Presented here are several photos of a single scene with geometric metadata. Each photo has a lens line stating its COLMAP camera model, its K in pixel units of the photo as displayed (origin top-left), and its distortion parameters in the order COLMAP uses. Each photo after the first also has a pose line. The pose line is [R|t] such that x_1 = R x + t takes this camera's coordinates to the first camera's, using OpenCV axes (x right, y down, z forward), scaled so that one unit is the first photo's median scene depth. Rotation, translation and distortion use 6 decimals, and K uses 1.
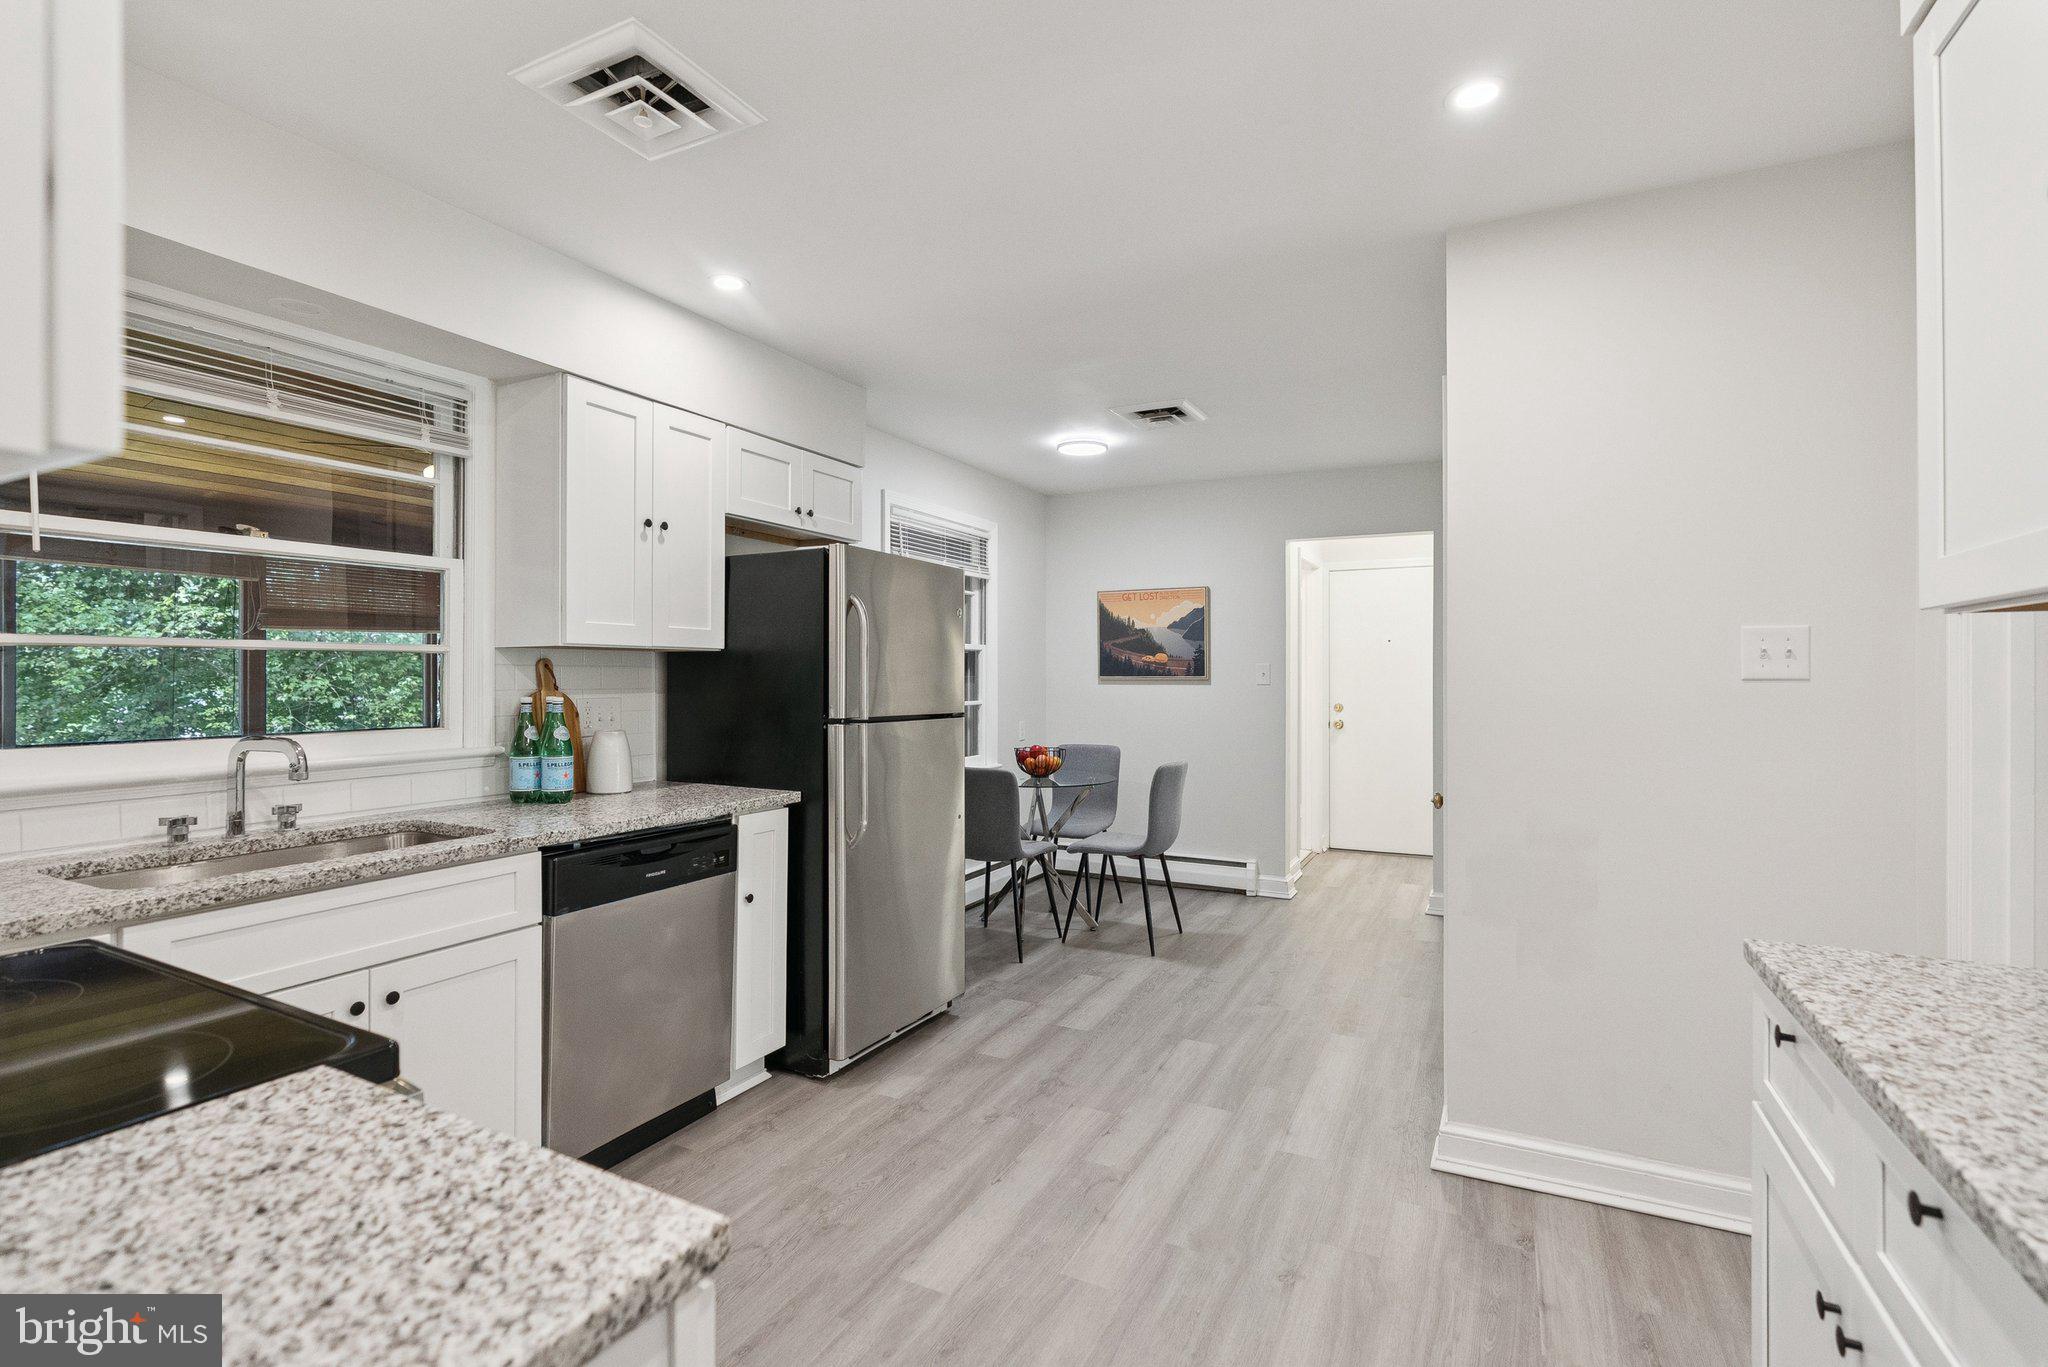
lens RADIAL K [[940.9, 0, 1031.3], [0, 940.9, 672.2], [0, 0, 1]] dist [-0.007536, 0.000680]
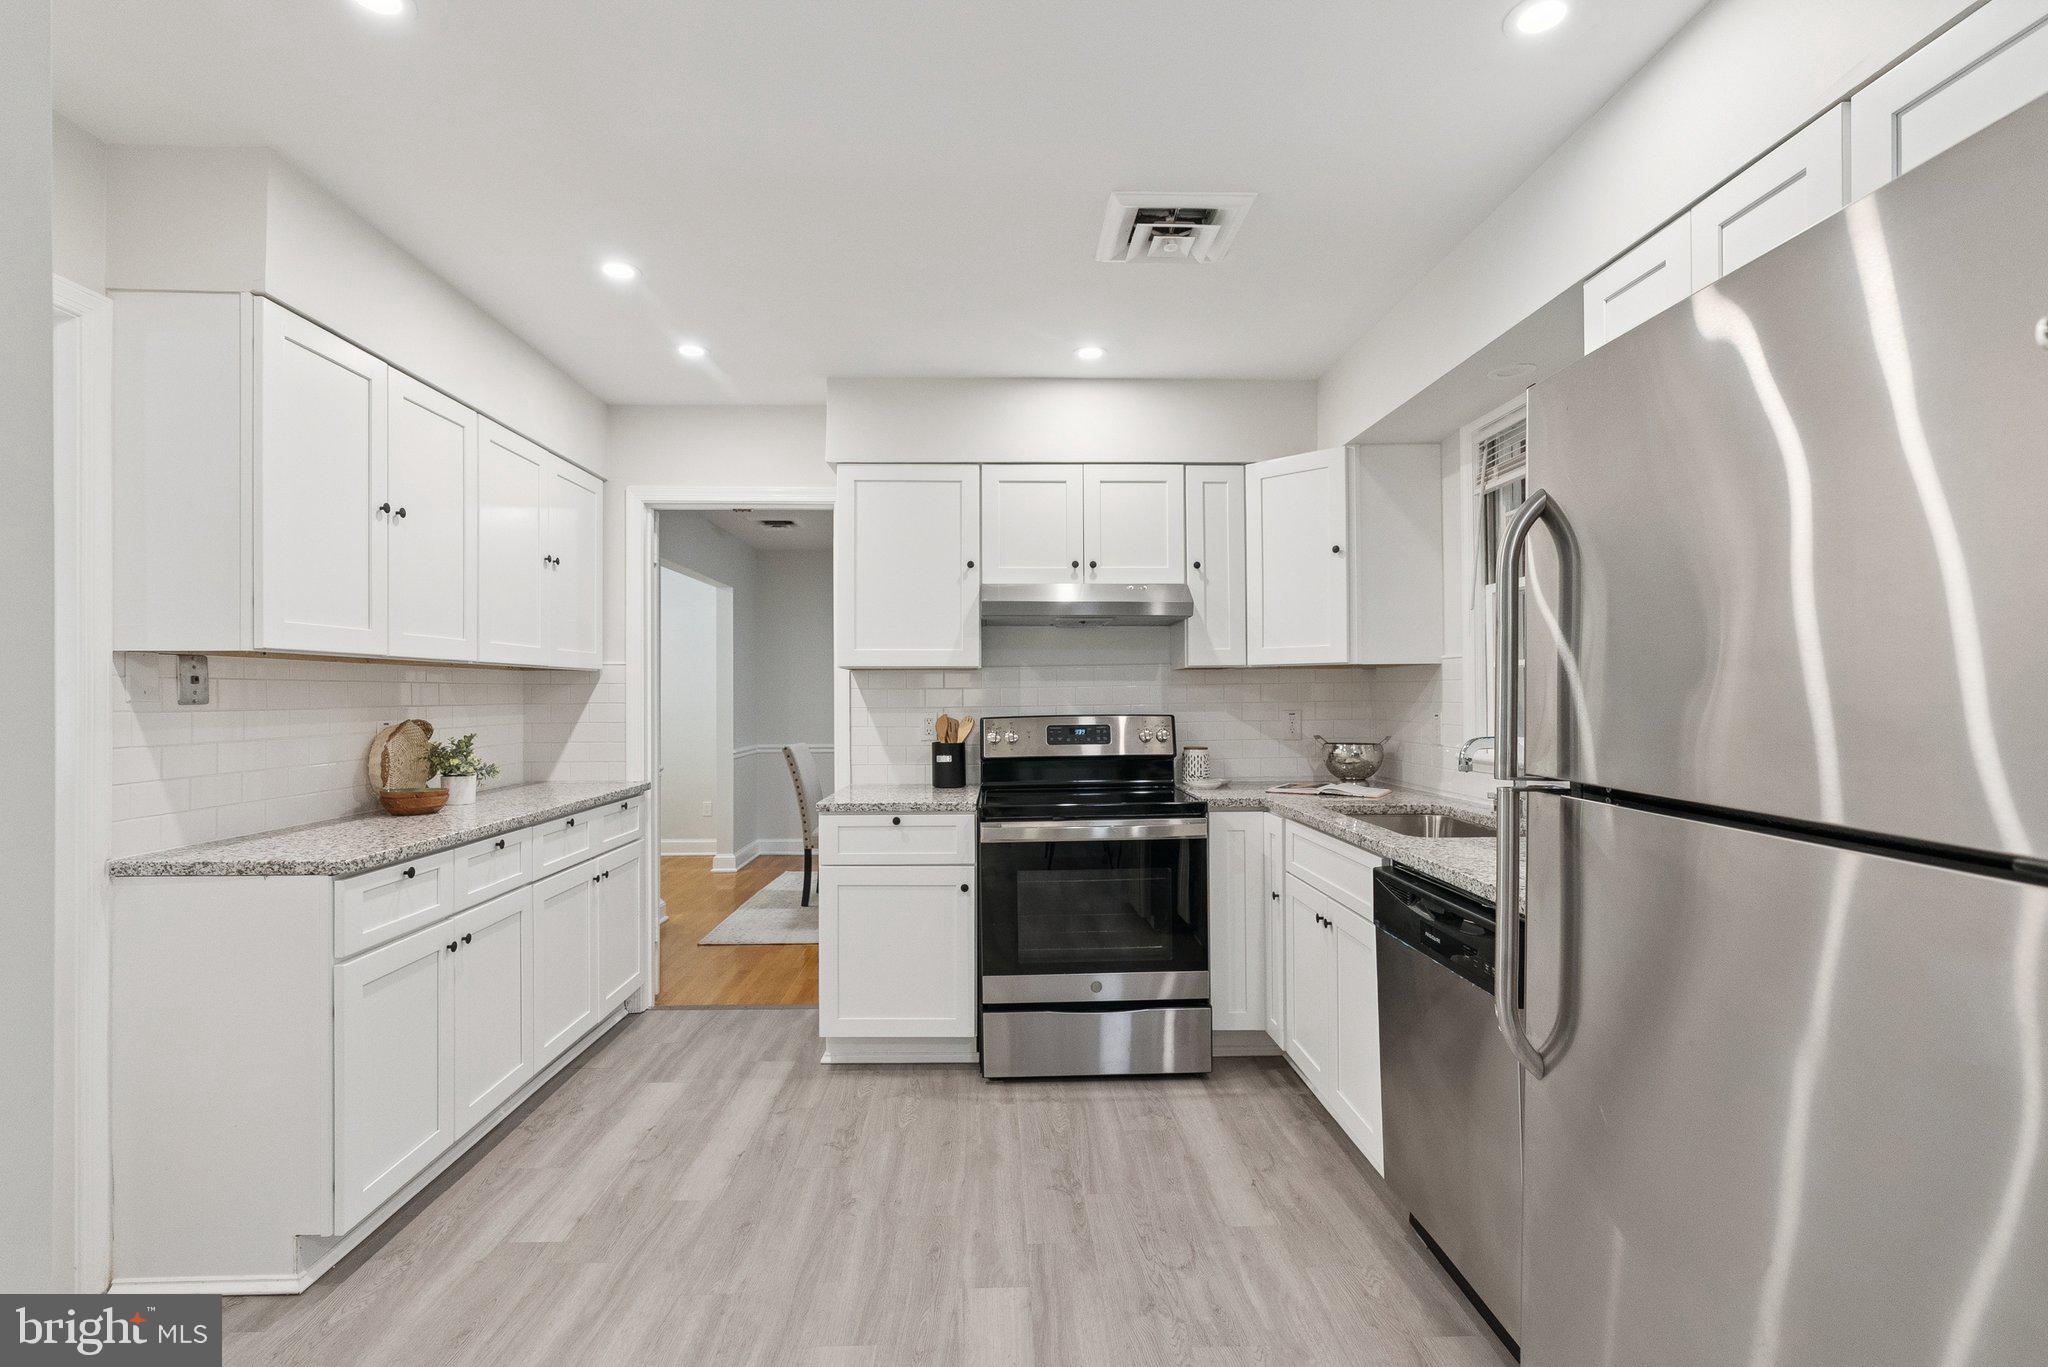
lens RADIAL K [[940.9, 0, 1030.6], [0, 940.9, 694.8], [0, 0, 1]] dist [-0.007536, 0.000680]
pose [[-0.877971, 0.001800, -0.478711, 0.209079], [0.004331, 0.999982, -0.004184, 0.010814], [0.478694, -0.005747, -0.877963, 1.181571]]
